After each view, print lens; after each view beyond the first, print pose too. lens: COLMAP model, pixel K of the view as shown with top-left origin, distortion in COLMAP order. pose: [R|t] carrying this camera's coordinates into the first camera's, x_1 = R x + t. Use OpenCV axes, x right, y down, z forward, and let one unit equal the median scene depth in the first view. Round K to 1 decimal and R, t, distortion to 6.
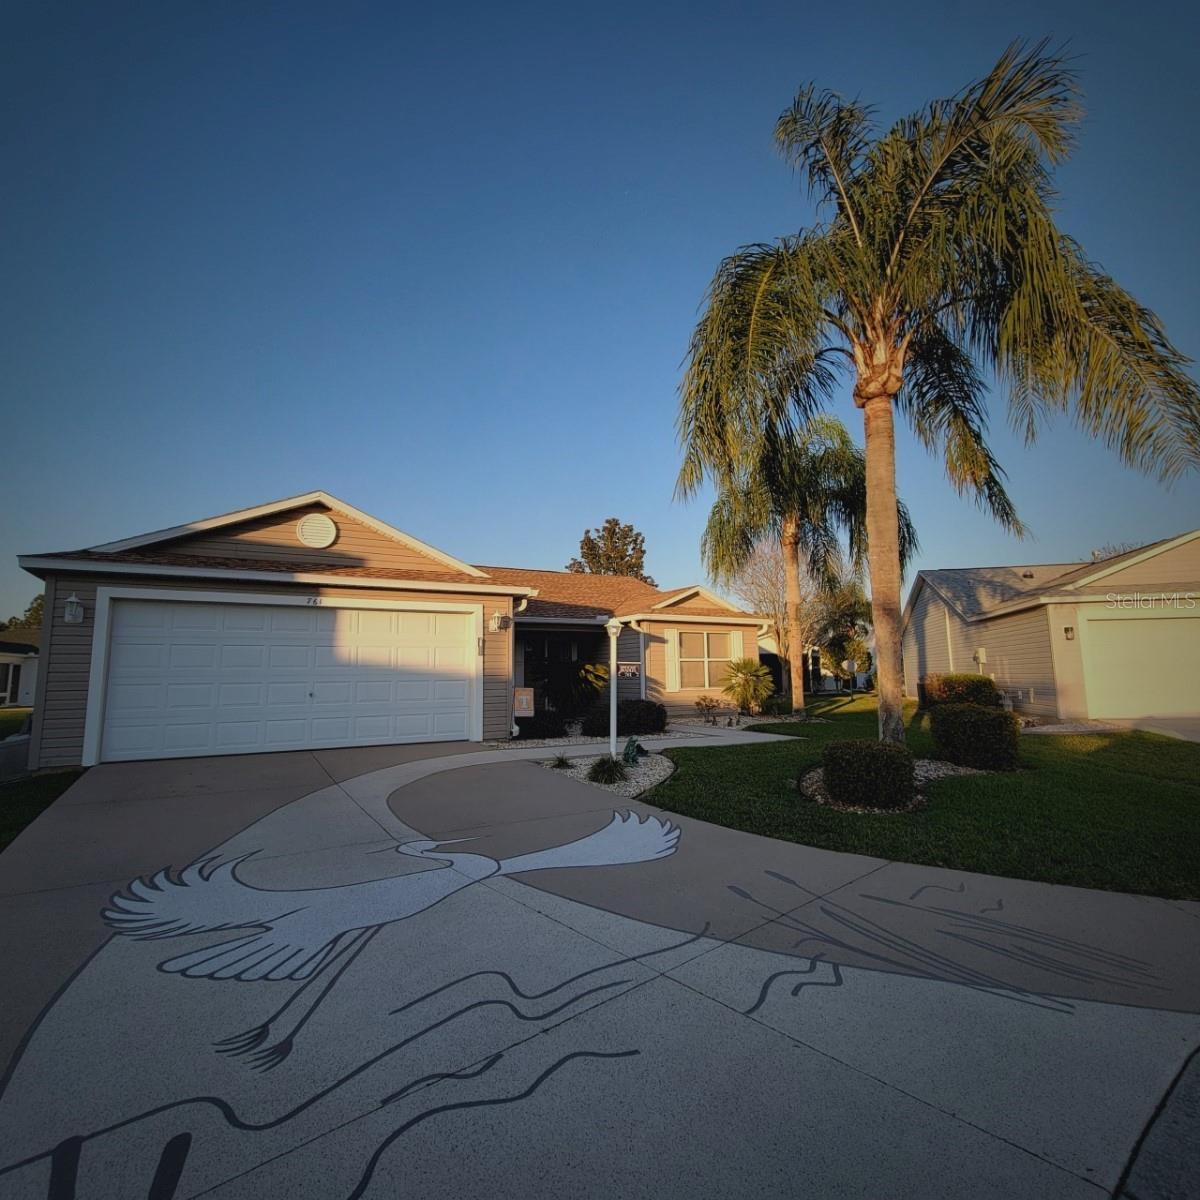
lens RADIAL K [[649.2, 0, 603.3], [0, 649.2, 592.3], [0, 0, 1]] dist [0.000011, 0.000052]
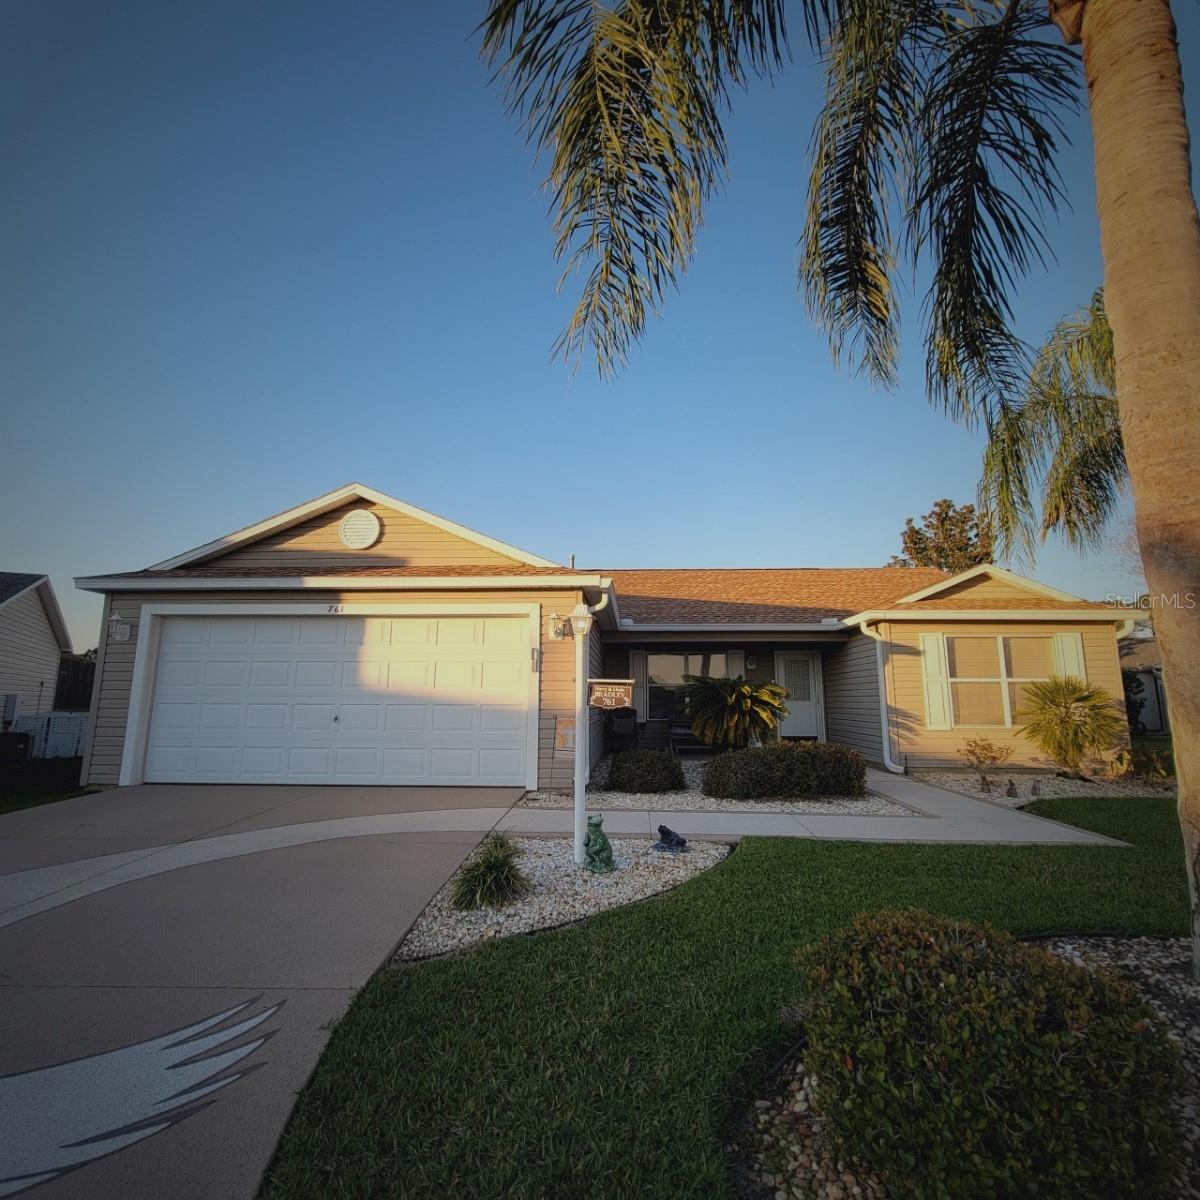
lens RADIAL K [[649.2, 0, 603.3], [0, 649.2, 592.3], [0, 0, 1]] dist [0.000011, 0.000052]
pose [[0.838941, -0.072072, -0.539428, 0.278129], [0.053353, 0.997309, -0.050272, 0.047358], [0.541600, 0.013395, 0.840530, 0.416434]]
